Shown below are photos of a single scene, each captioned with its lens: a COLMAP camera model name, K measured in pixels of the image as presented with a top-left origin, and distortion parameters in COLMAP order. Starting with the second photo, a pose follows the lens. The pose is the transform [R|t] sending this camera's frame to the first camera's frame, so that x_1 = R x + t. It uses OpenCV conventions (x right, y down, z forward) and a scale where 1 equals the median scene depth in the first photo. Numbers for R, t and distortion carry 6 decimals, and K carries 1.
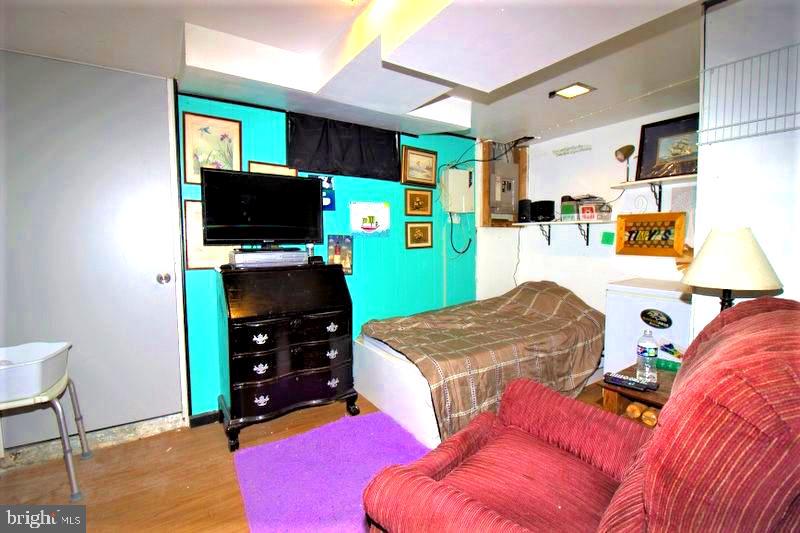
lens RADIAL K [[368.4, 0, 399.8], [0, 368.4, 263.1], [0, 0, 1]] dist [-0.011700, -0.007797]
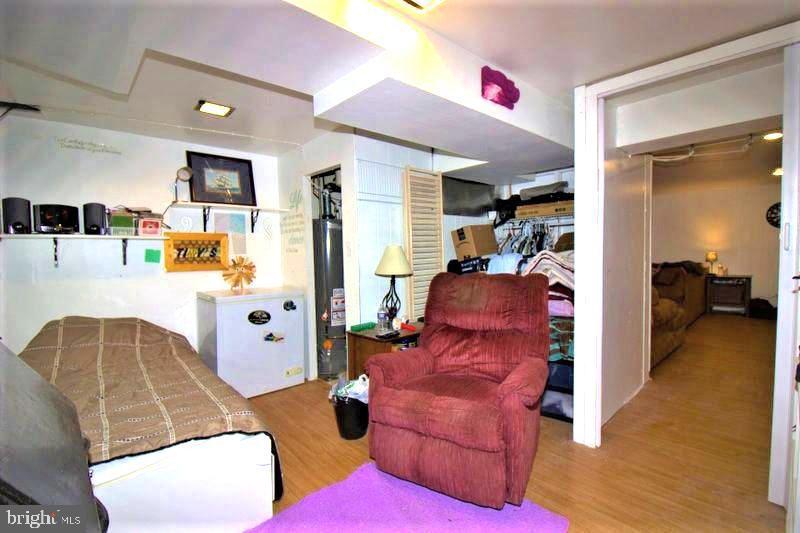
lens RADIAL K [[368.4, 0, 399.1], [0, 368.4, 265.5], [0, 0, 1]] dist [-0.011700, -0.007797]
pose [[-0.156105, -0.024849, 0.987428, -0.522370], [0.087666, 0.995390, 0.038908, -0.027570], [-0.983842, 0.092638, -0.153207, 0.591600]]
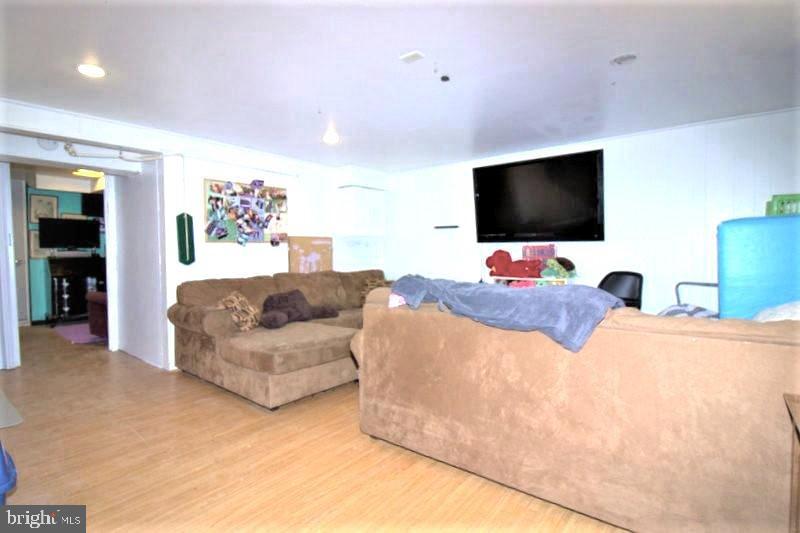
lens RADIAL K [[396.2, 0, 406.0], [0, 396.2, 264.4], [0, 0, 1]] dist [-0.016507, -0.005696]
pose [[0.953160, -0.008293, 0.302354, 0.855082], [0.019113, 0.999278, -0.032845, 0.160991], [-0.301864, 0.037085, 0.952630, -1.859878]]
